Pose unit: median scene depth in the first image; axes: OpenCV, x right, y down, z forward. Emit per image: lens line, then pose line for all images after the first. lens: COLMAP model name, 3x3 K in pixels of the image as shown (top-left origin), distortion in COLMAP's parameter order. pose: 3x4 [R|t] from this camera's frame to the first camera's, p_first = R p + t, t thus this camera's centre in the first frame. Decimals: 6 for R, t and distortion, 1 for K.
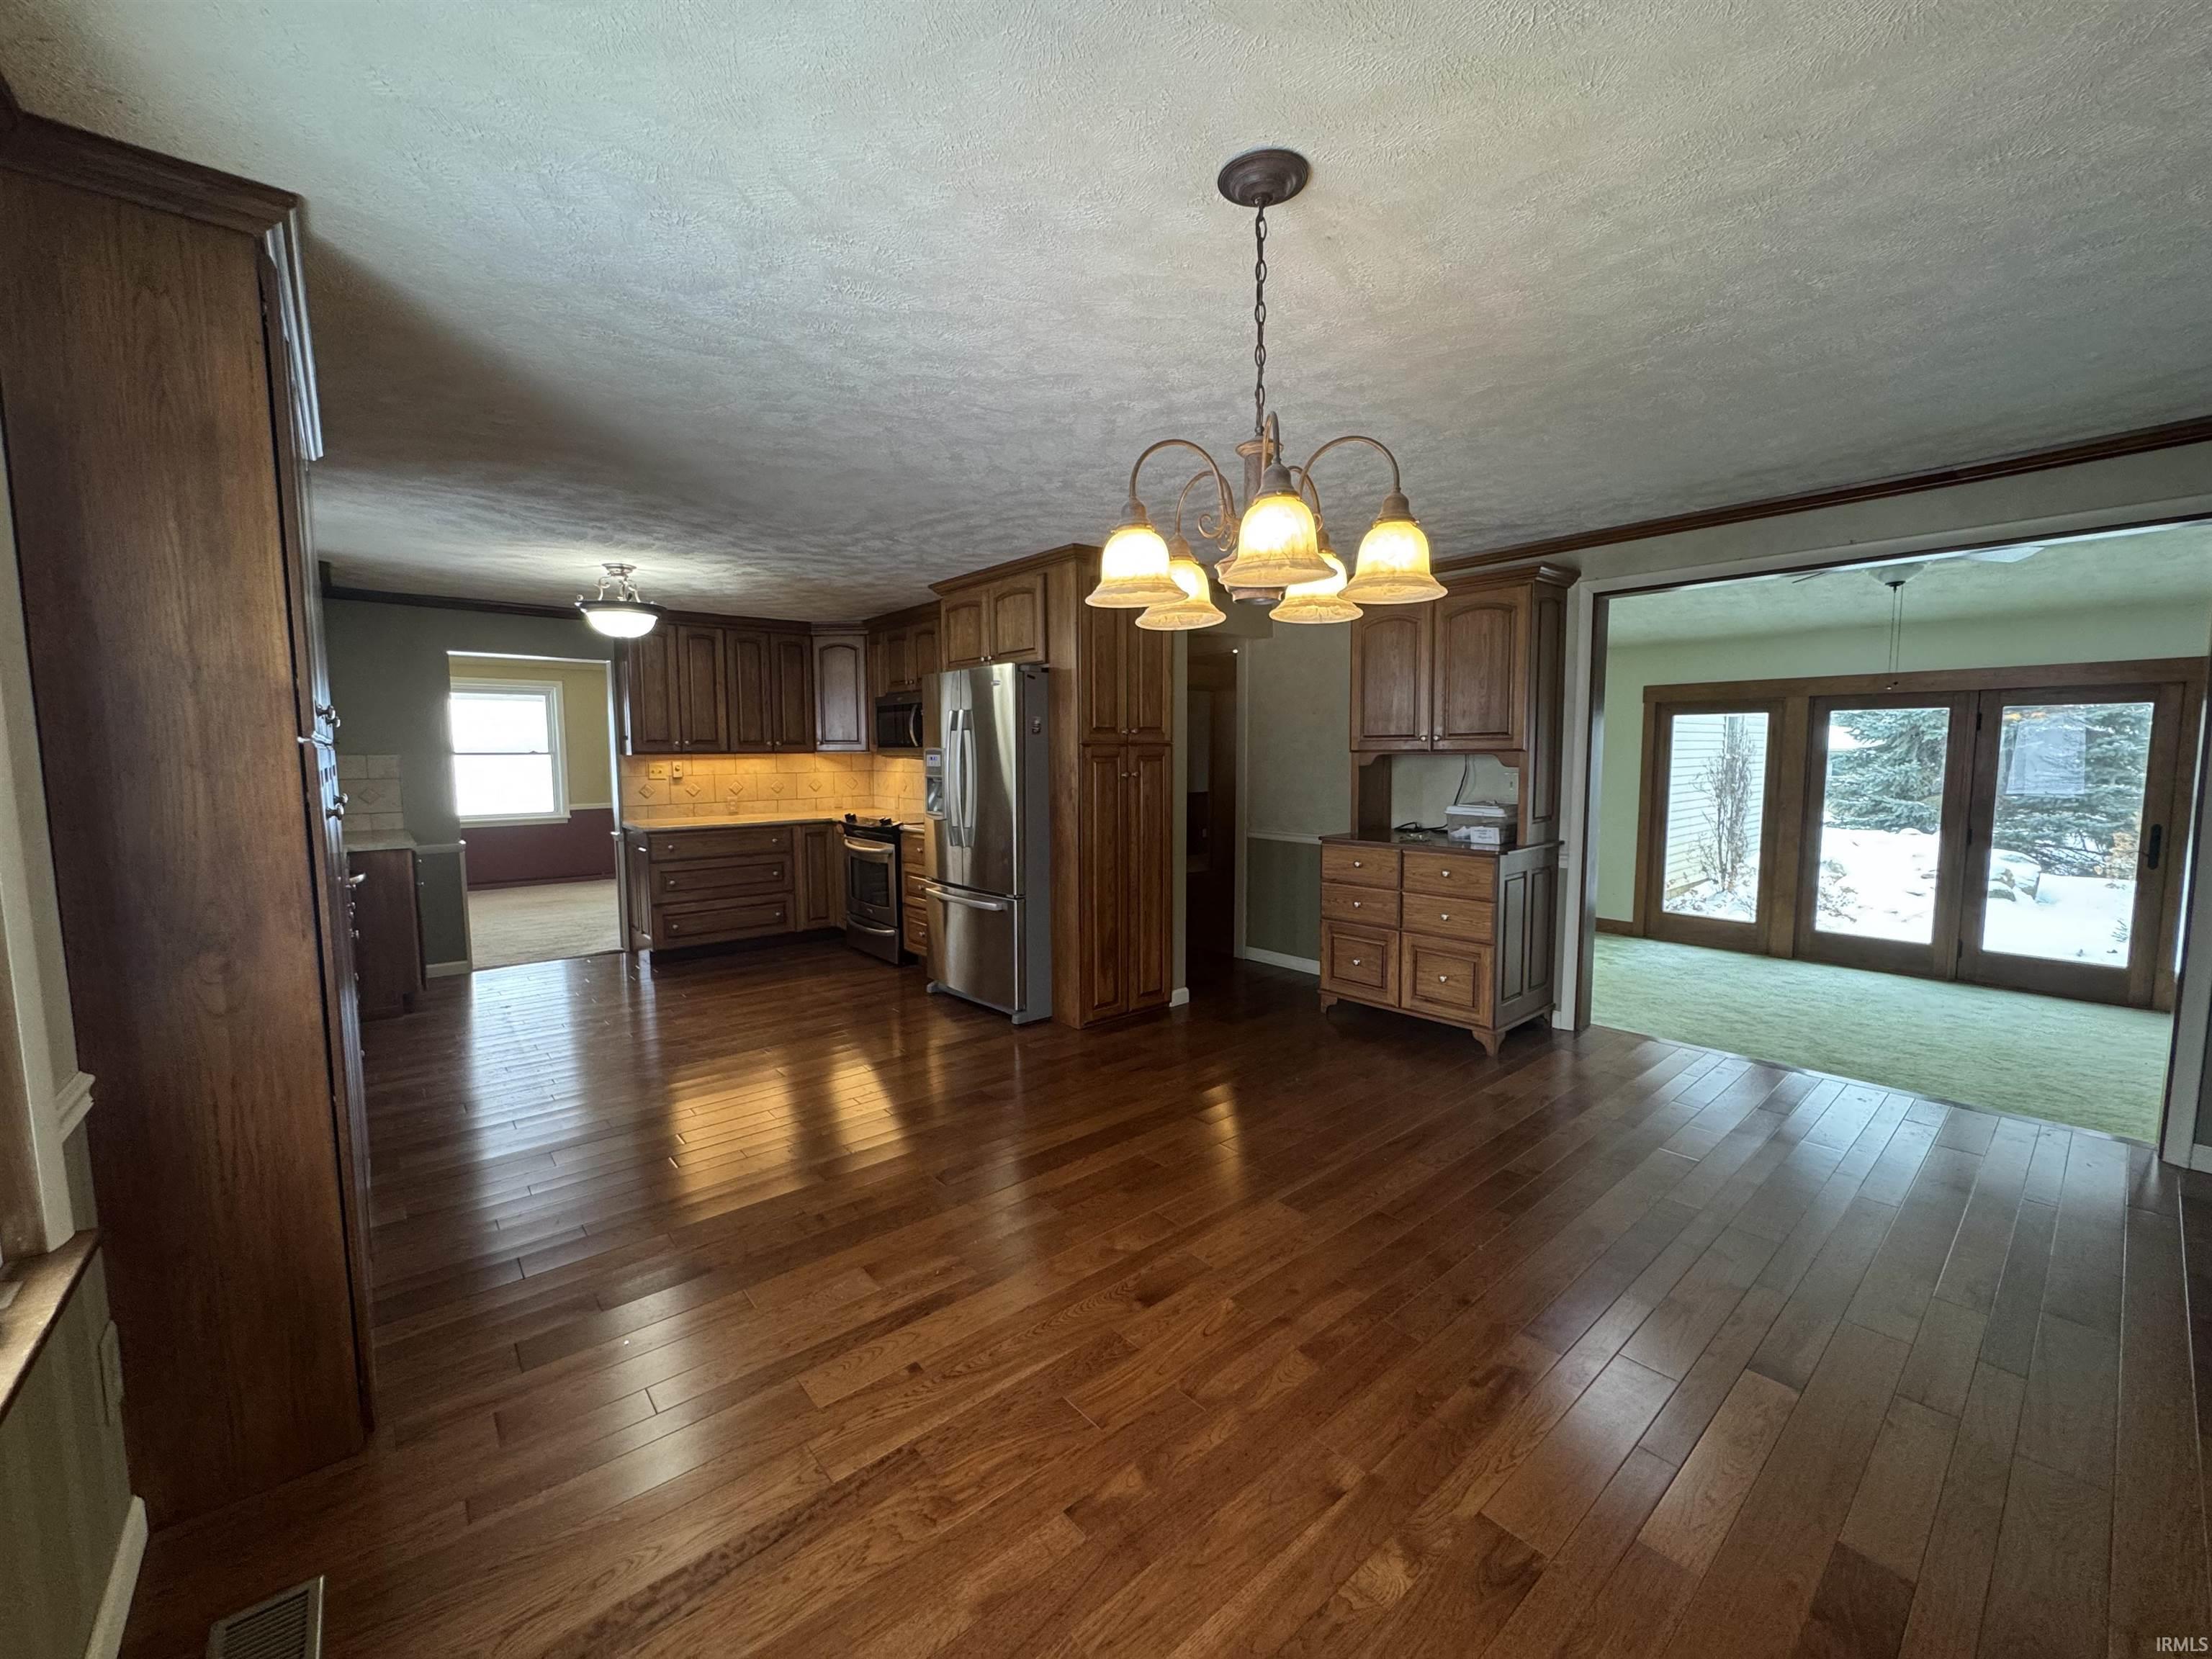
lens RADIAL K [[883.7, 0, 1106.0], [0, 883.7, 829.5], [0, 0, 1]] dist [-0.003931, -0.000287]
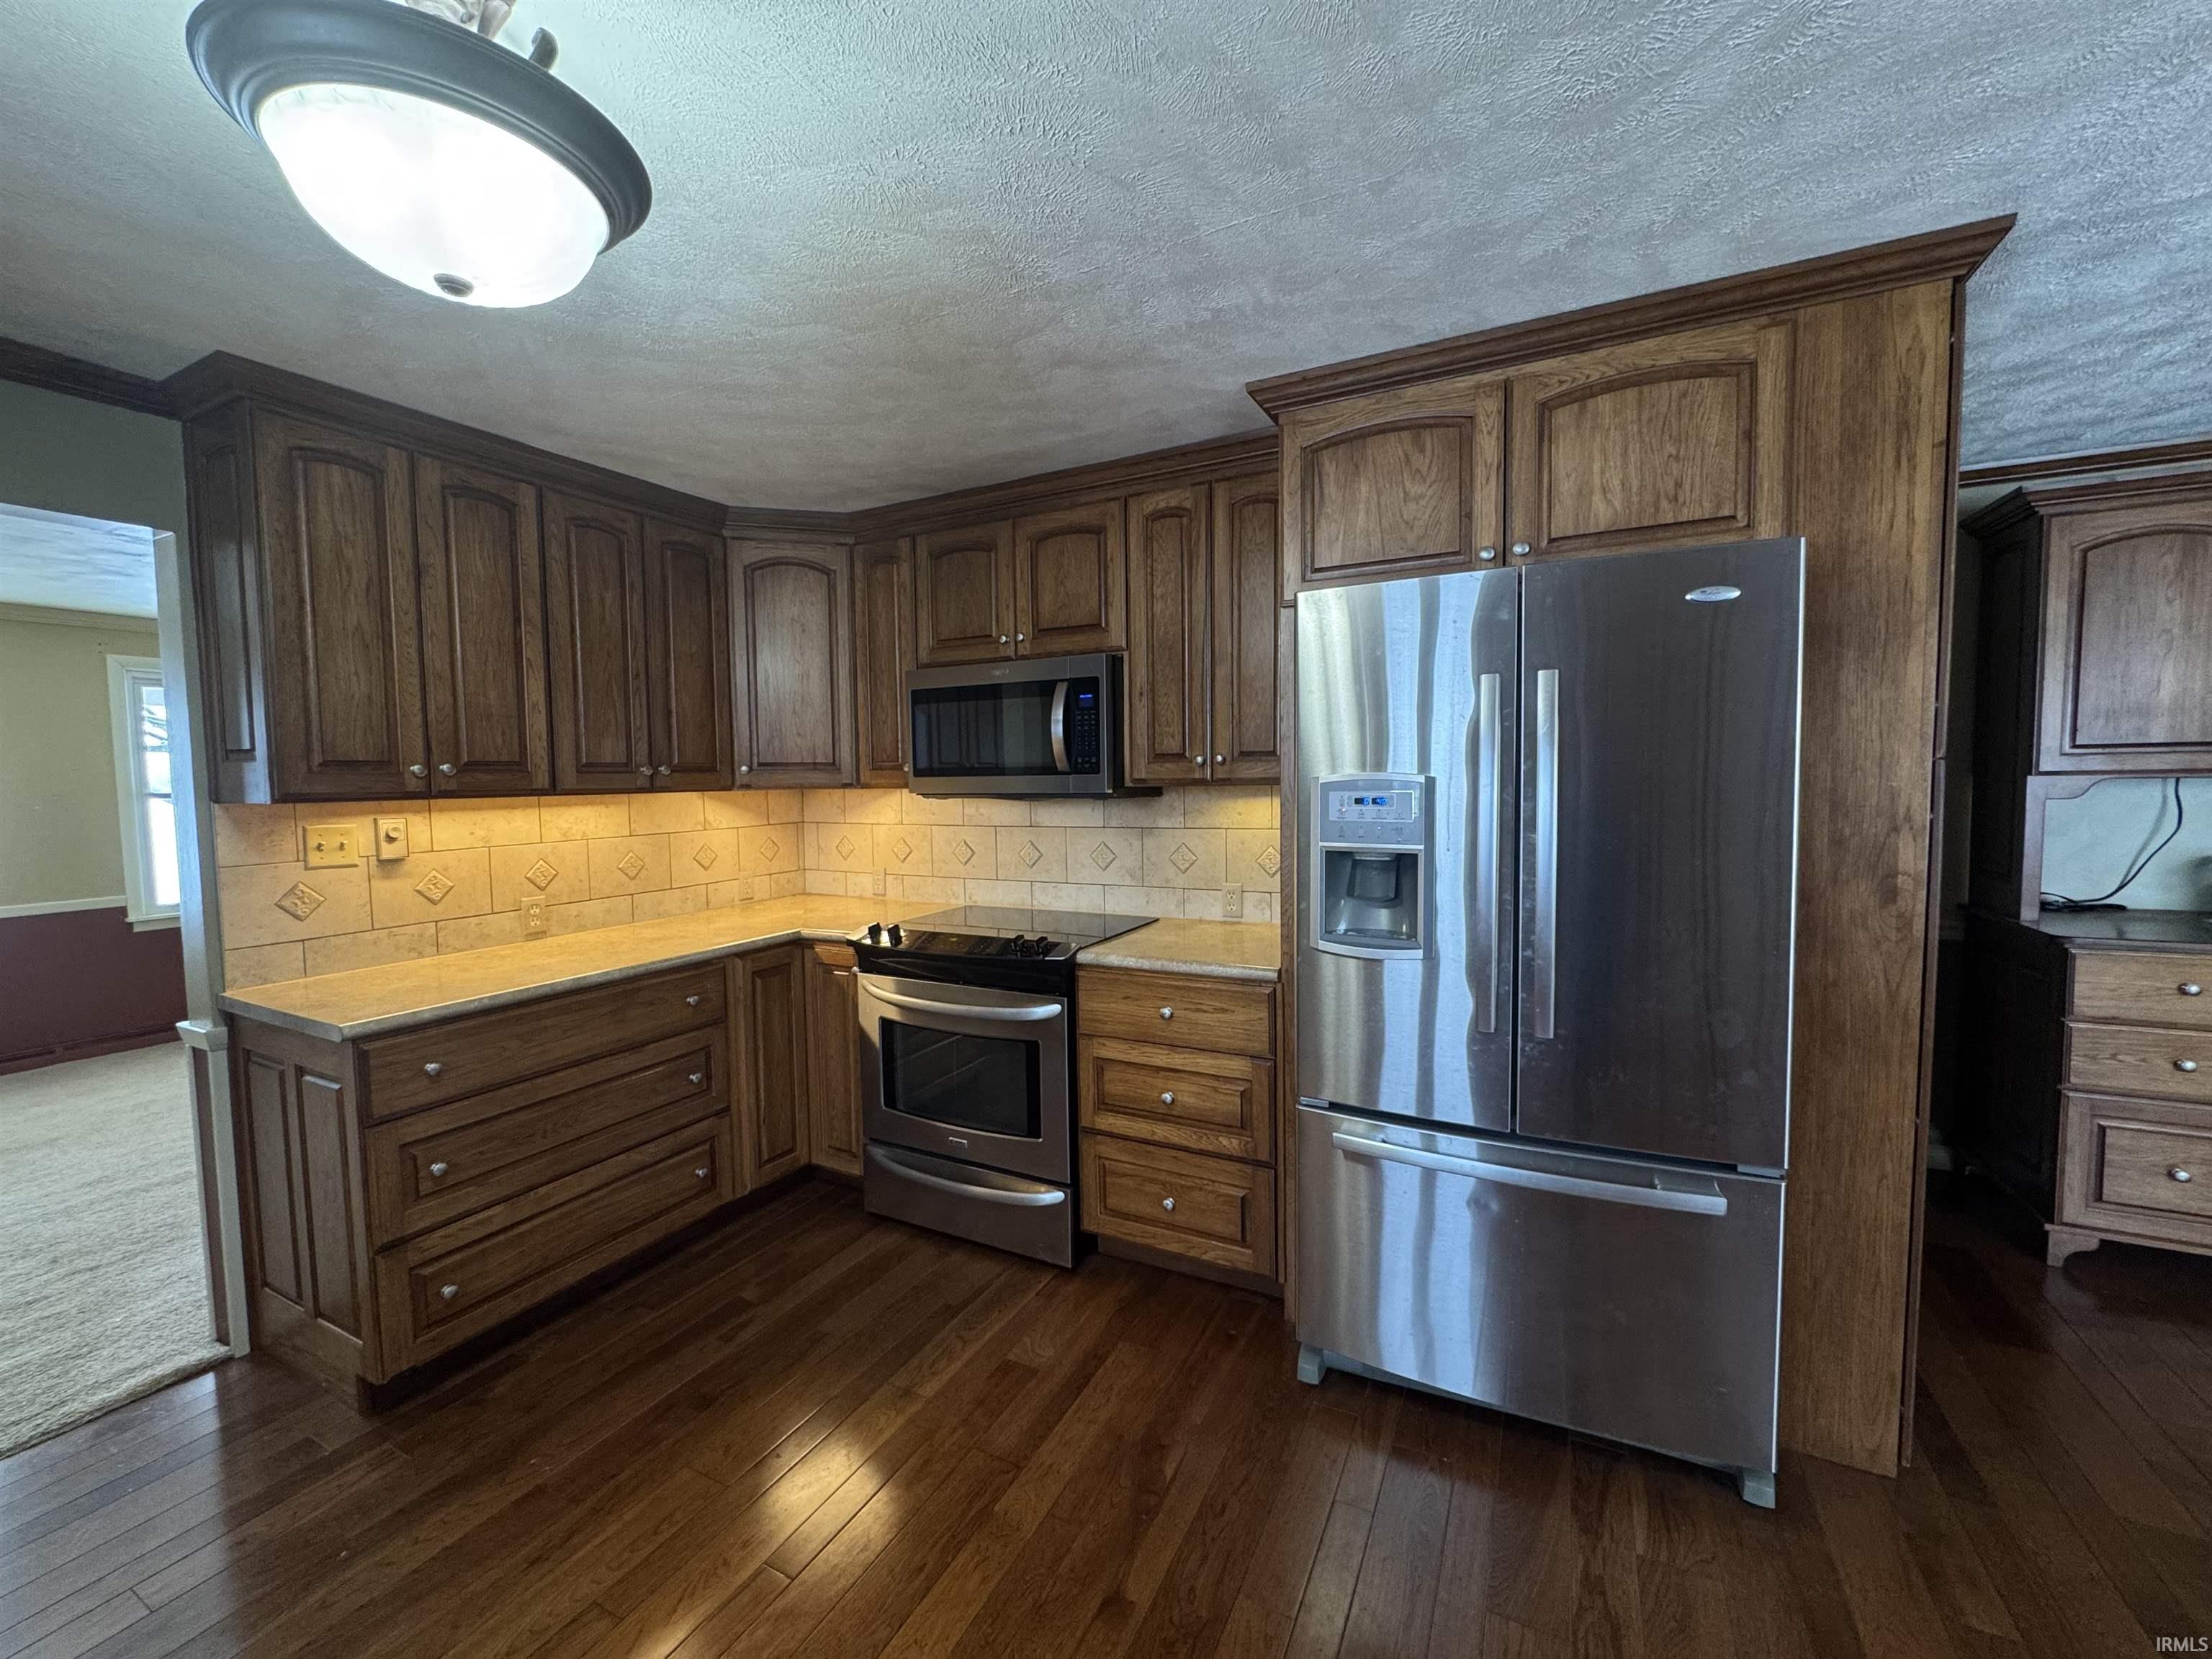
lens RADIAL K [[883.7, 0, 1106.0], [0, 883.7, 829.5], [0, 0, 1]] dist [-0.003931, -0.000287]
pose [[0.924157, -0.032748, 0.380606, -0.353098], [0.044702, 0.998745, -0.022607, -0.050554], [-0.379388, 0.037907, 0.924461, 0.537889]]
